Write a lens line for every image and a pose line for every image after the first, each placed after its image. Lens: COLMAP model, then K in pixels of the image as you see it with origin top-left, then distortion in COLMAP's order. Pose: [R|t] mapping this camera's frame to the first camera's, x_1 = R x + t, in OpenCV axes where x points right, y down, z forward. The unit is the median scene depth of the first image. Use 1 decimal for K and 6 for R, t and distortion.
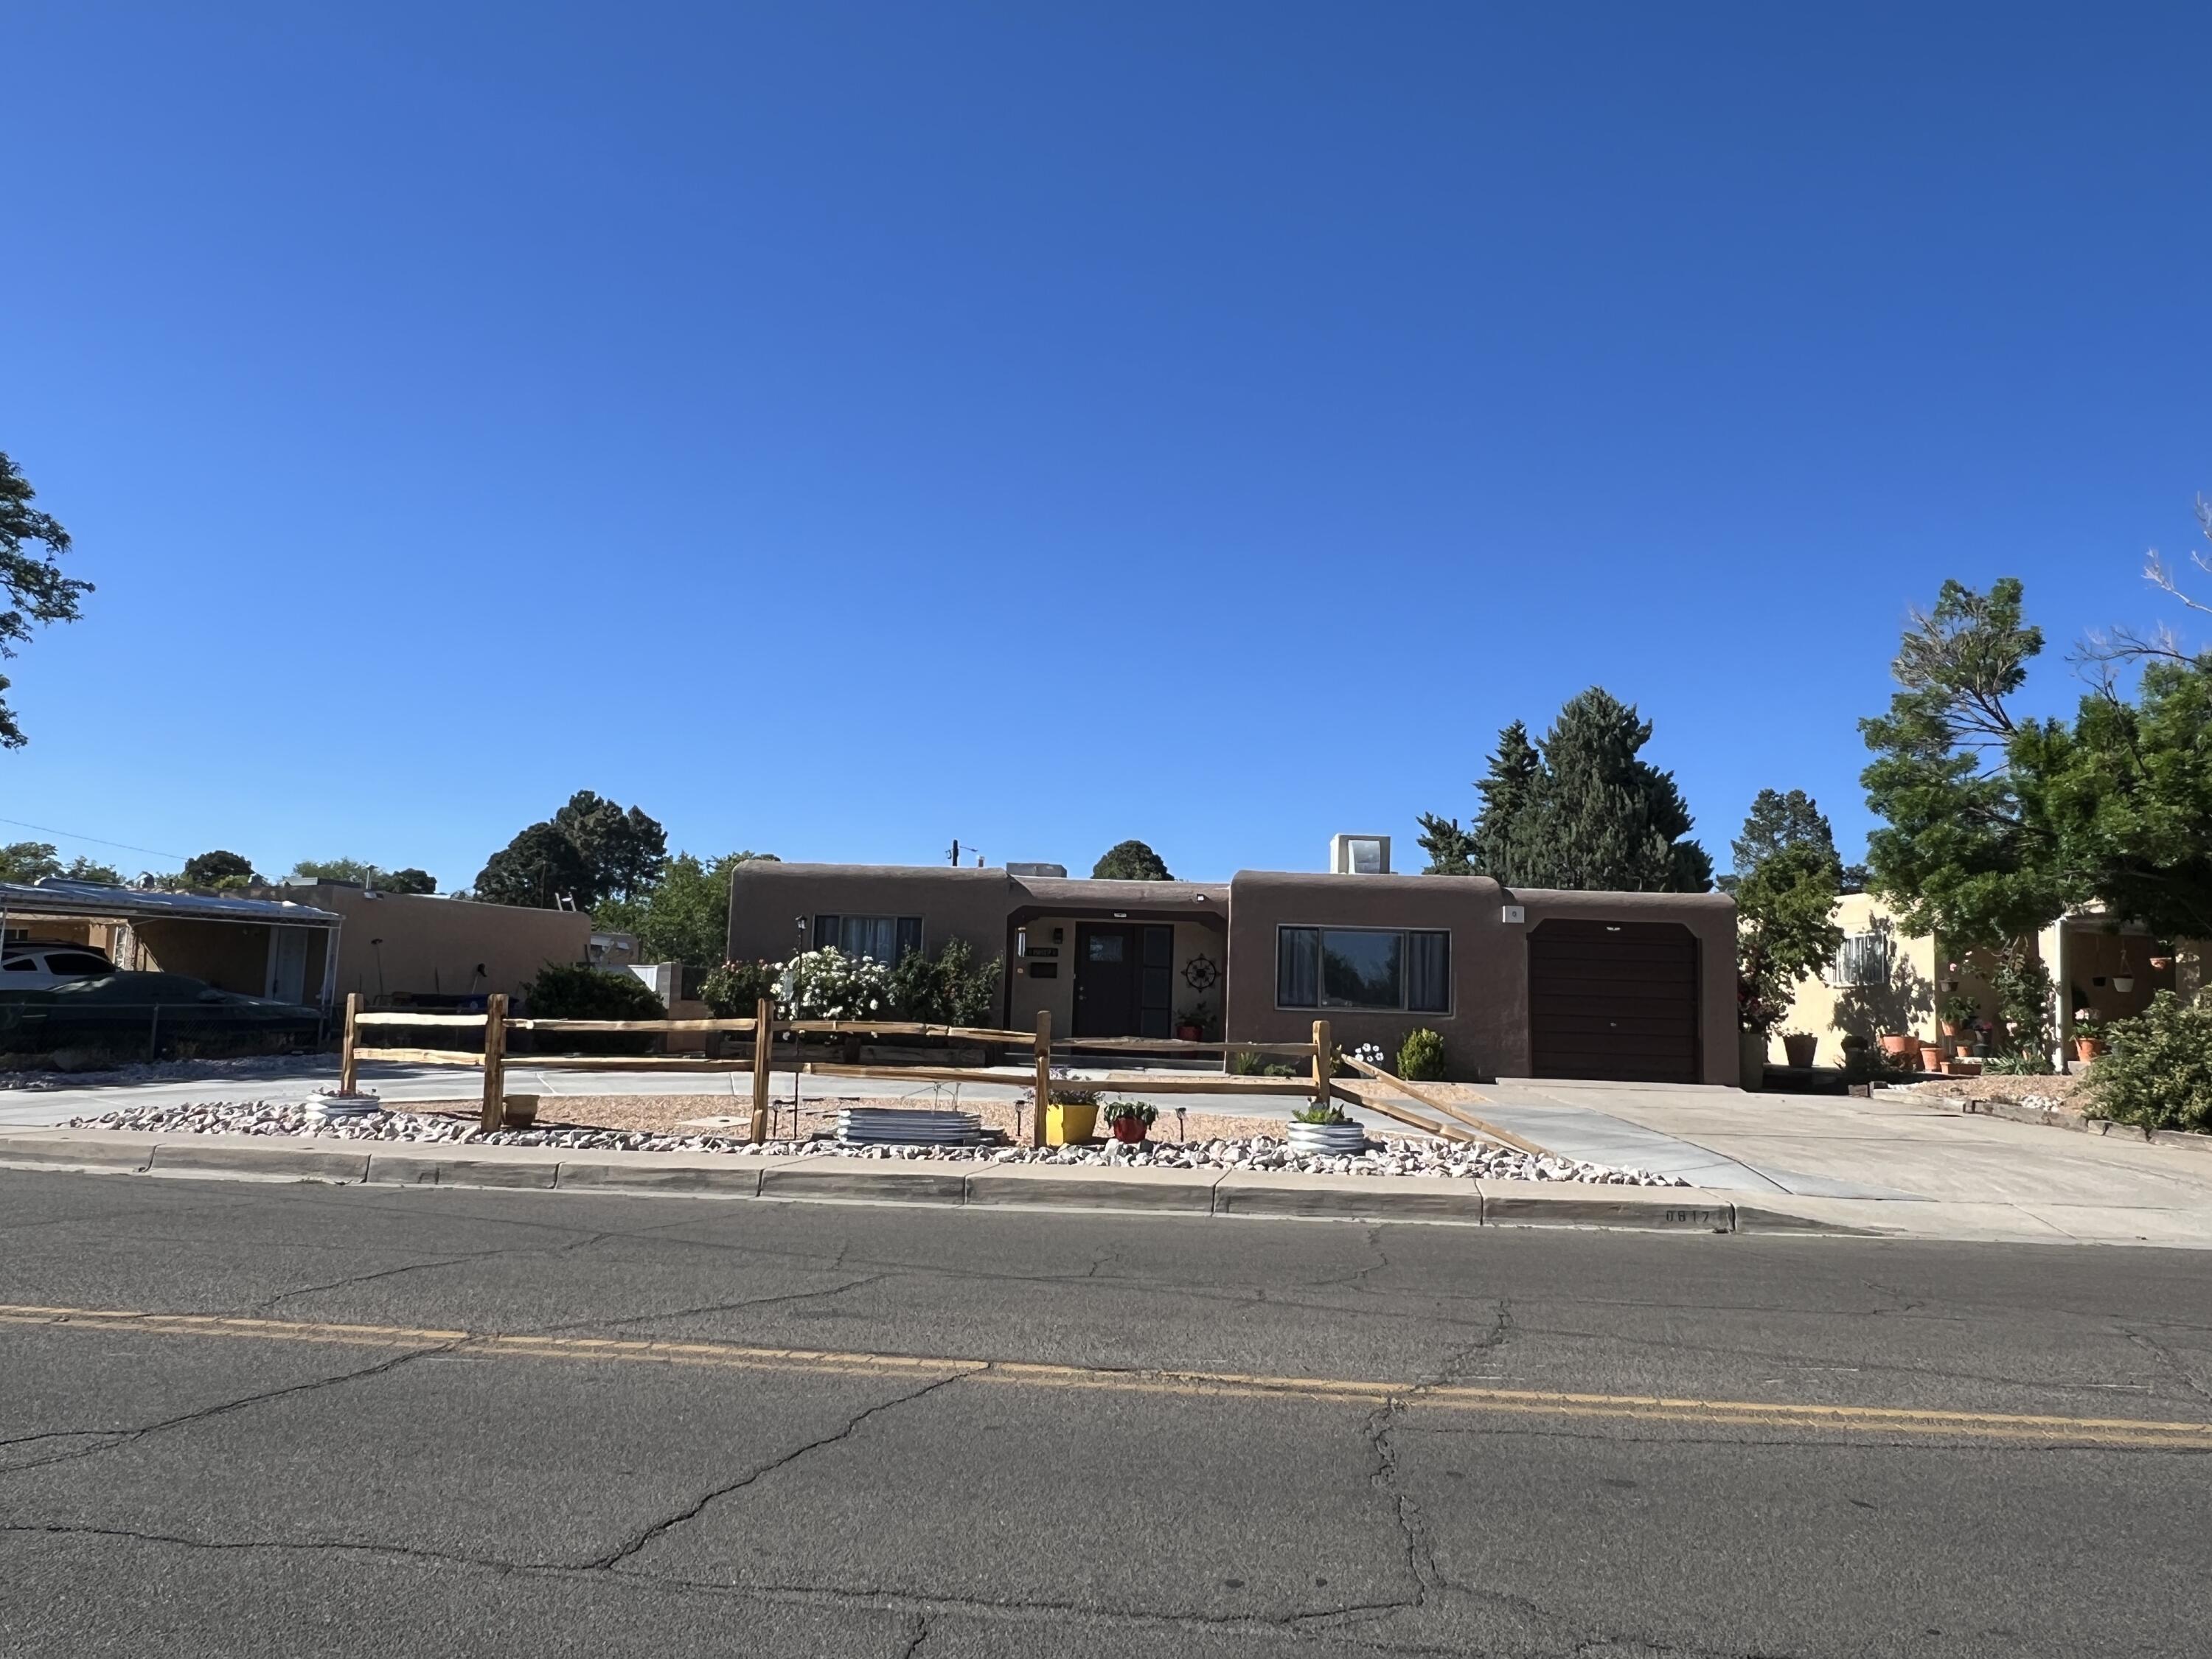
lens RADIAL K [[1675.1, 0, 1106.0], [0, 1675.1, 829.5], [0, 0, 1]] dist [0.078671, 0.000439]
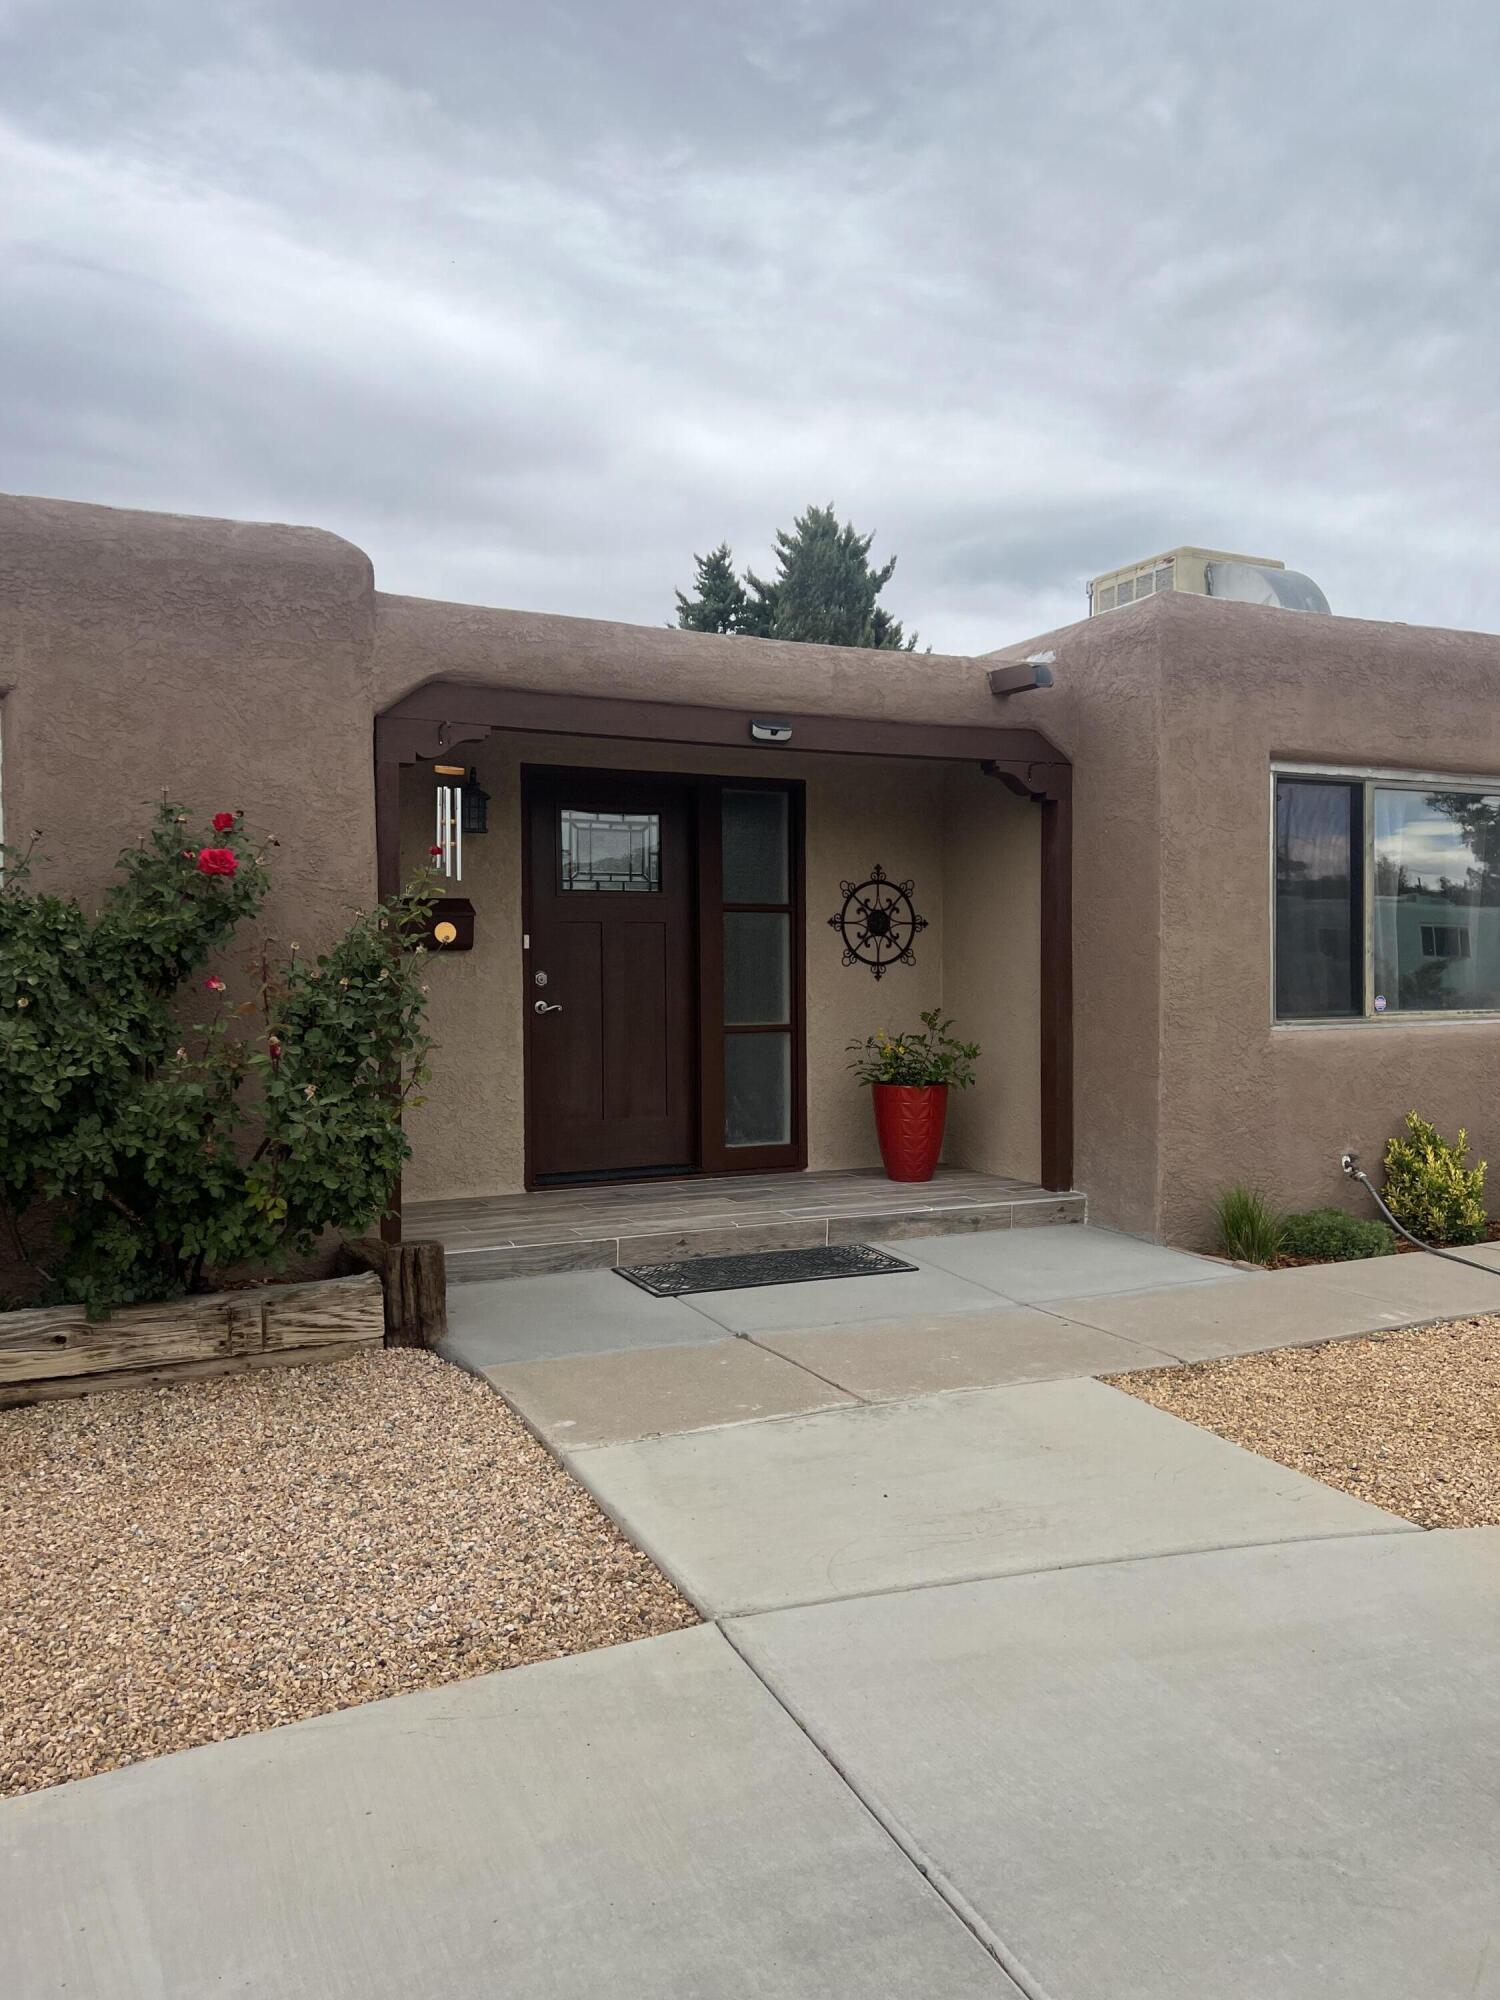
lens RADIAL K [[1476.7, 0, 762.6], [0, 1476.7, 973.3], [0, 0, 1]] dist [0.103716, -0.117883]
pose [[0.861122, -0.042228, 0.506641, -0.028793], [-0.027963, 0.991102, 0.130136, 0.013681], [-0.507629, -0.126230, 0.852279, 0.179688]]
